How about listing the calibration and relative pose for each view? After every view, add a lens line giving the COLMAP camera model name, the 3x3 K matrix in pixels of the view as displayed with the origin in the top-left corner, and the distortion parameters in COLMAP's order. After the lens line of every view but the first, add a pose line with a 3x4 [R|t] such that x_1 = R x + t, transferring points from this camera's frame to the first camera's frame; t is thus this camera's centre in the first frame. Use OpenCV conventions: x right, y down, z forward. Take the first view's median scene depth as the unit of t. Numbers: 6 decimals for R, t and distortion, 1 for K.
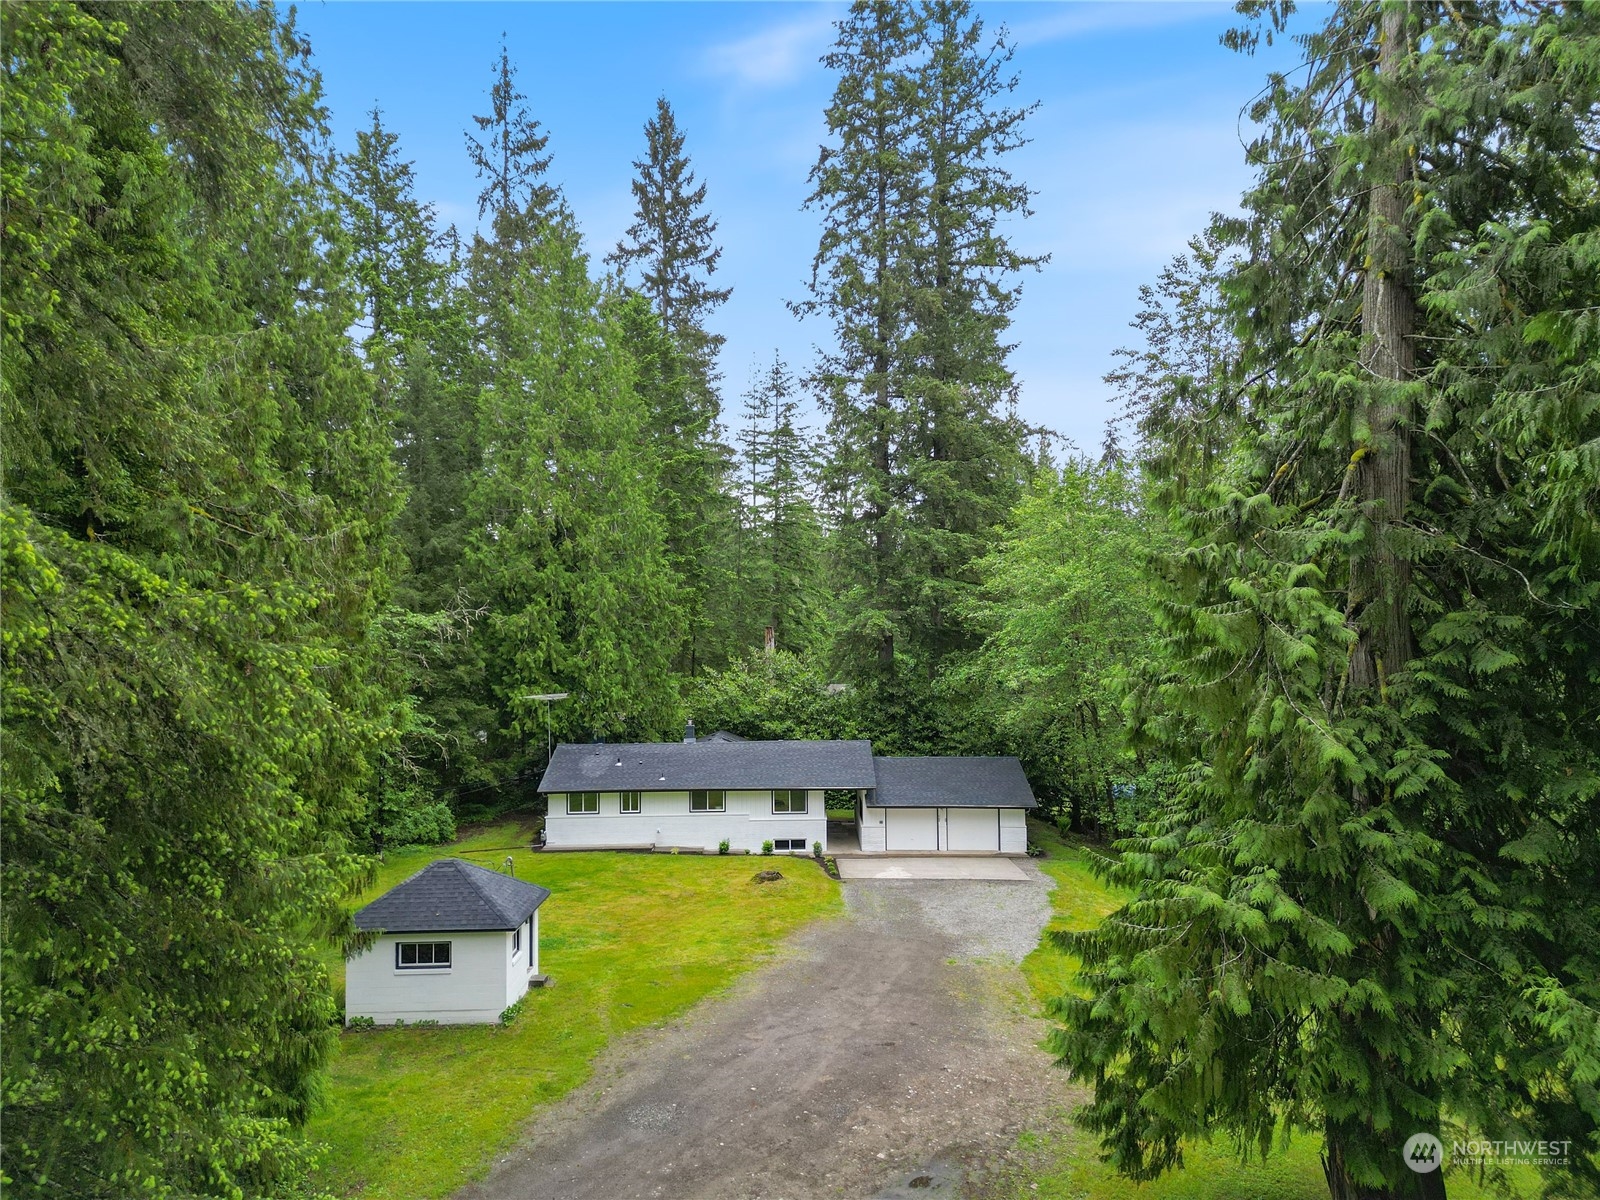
lens RADIAL K [[1114.8, 0, 800.0], [0, 1114.8, 600.0], [0, 0, 1]] dist [0.106092, -0.118660]
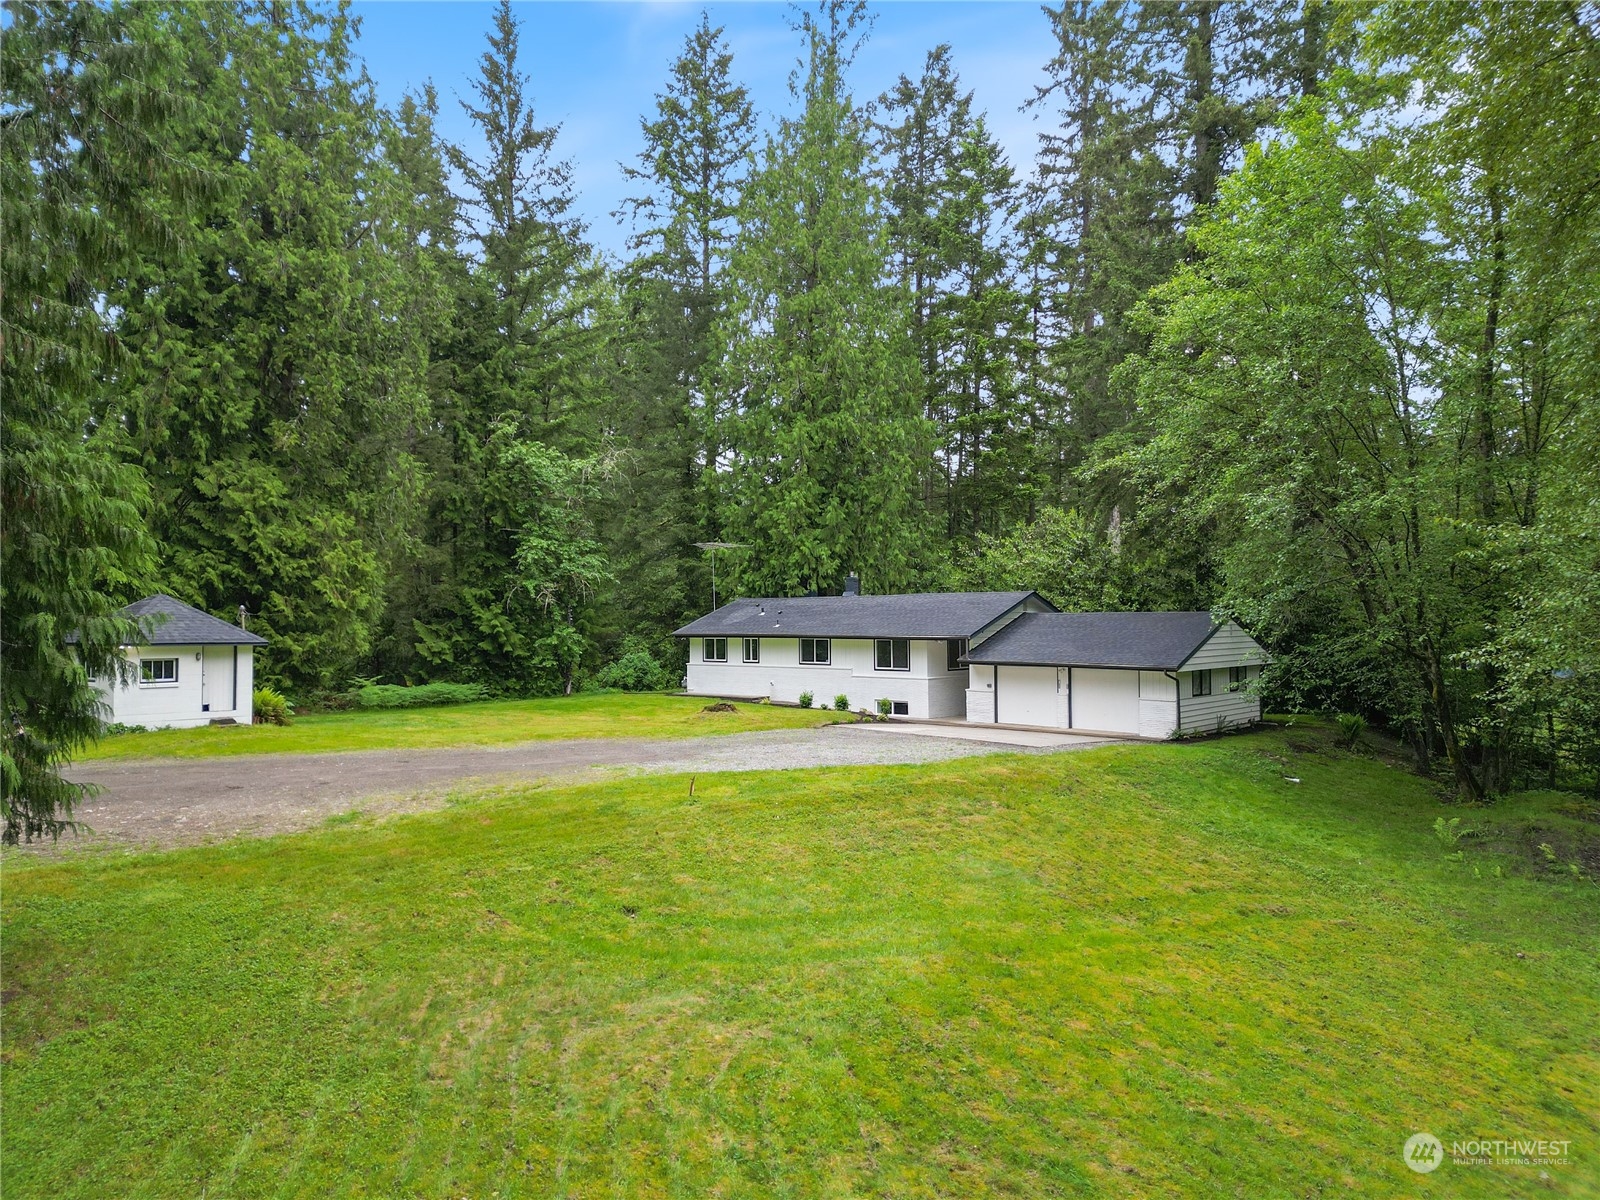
lens RADIAL K [[1114.8, 0, 800.0], [0, 1114.8, 600.0], [0, 0, 1]] dist [0.106092, -0.118660]
pose [[0.754397, -0.005971, -0.656391, 0.471519], [0.008717, 0.999962, 0.000921, 0.138771], [0.656360, -0.006417, 0.754420, 0.346565]]
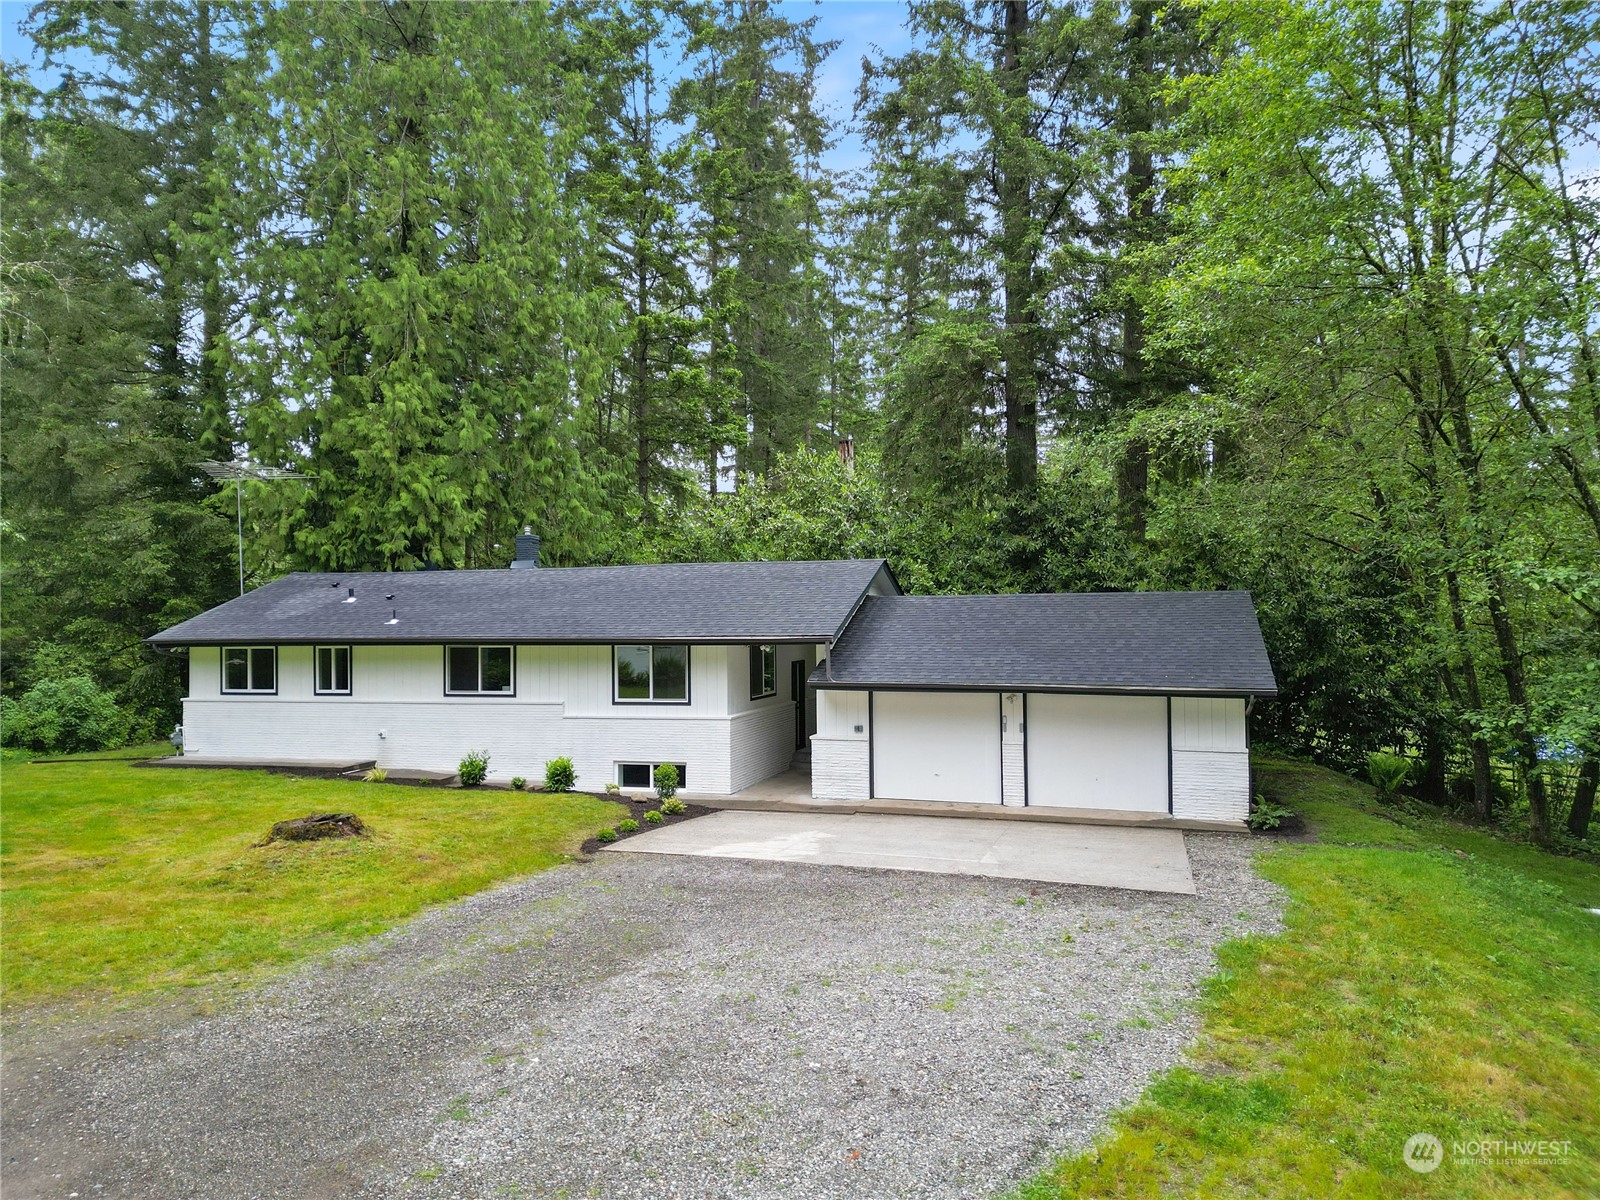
lens RADIAL K [[1114.8, 0, 800.0], [0, 1114.8, 600.0], [0, 0, 1]] dist [0.106092, -0.118660]
pose [[0.958101, -0.004666, -0.286393, 0.166215], [0.005123, 0.999987, 0.000848, 0.151600], [0.286385, -0.002279, 0.958112, 0.610453]]
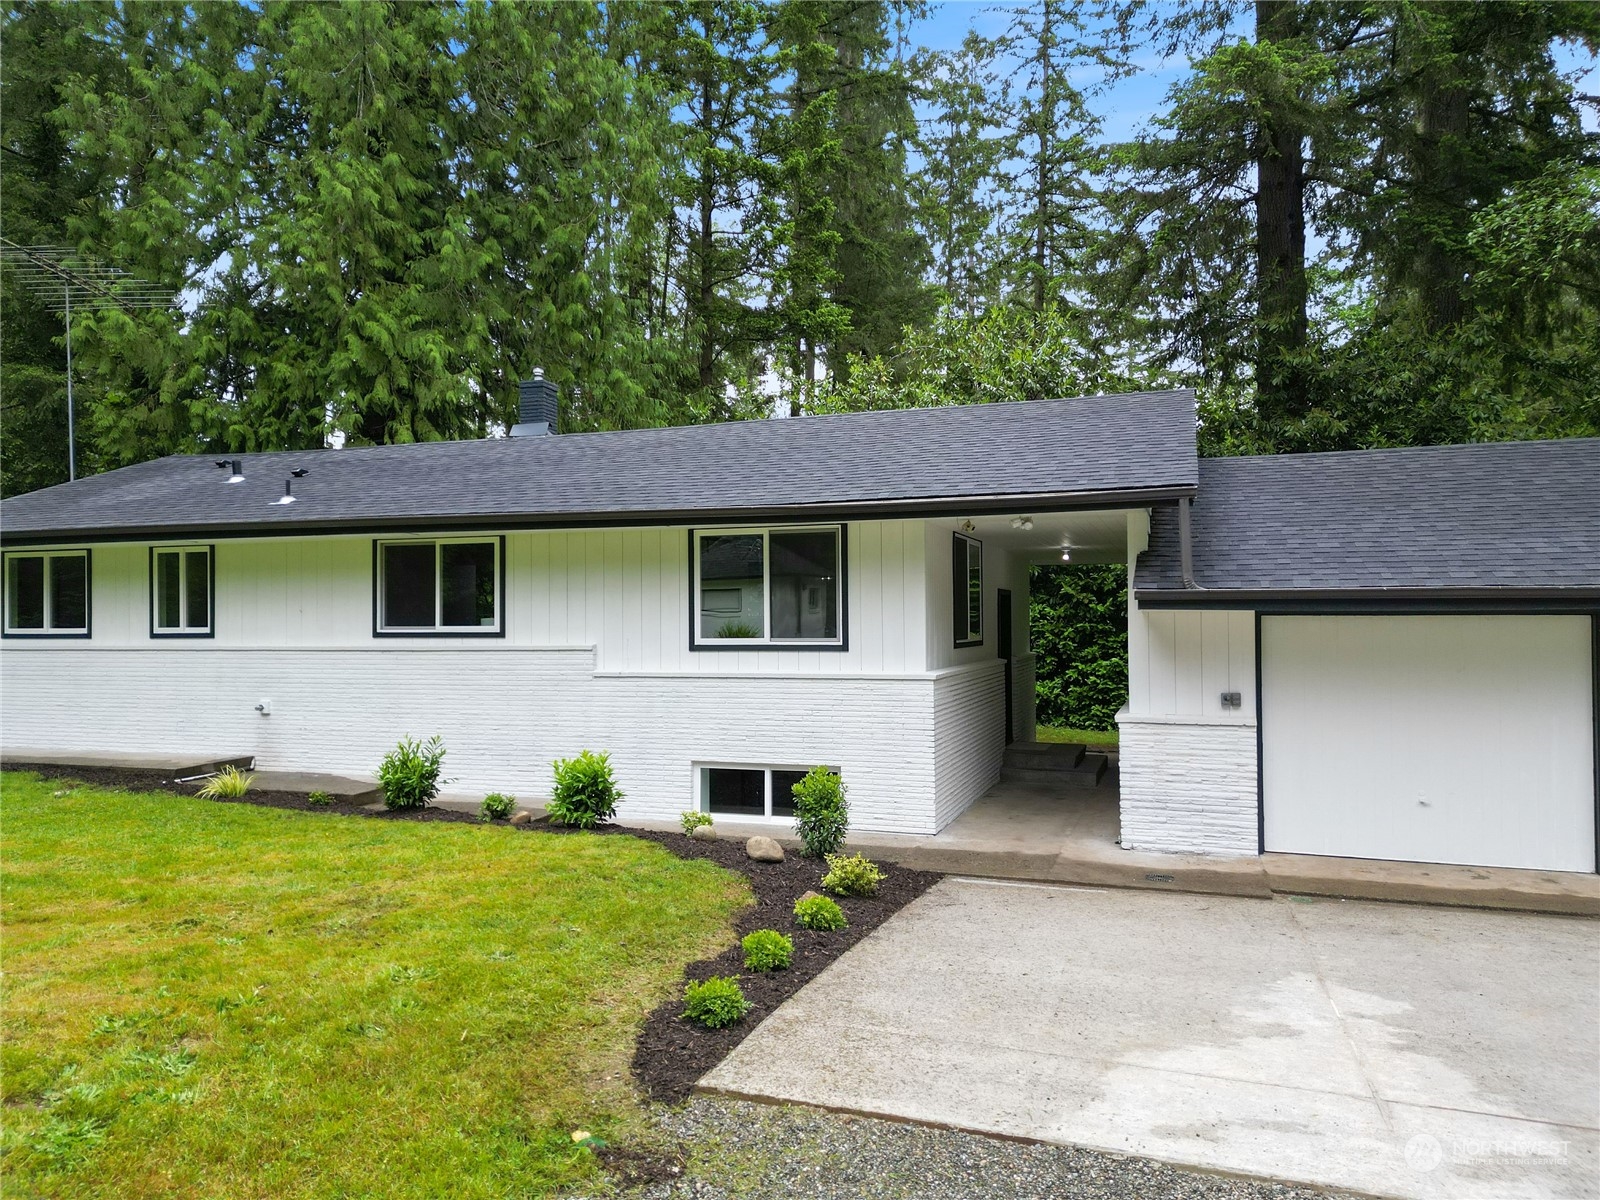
lens RADIAL K [[1114.8, 0, 800.0], [0, 1114.8, 600.0], [0, 0, 1]] dist [0.106092, -0.118660]
pose [[0.946629, -0.001268, -0.322323, 0.064538], [0.001734, 0.999998, 0.001161, 0.181679], [0.322321, -0.001659, 0.946629, 0.802202]]
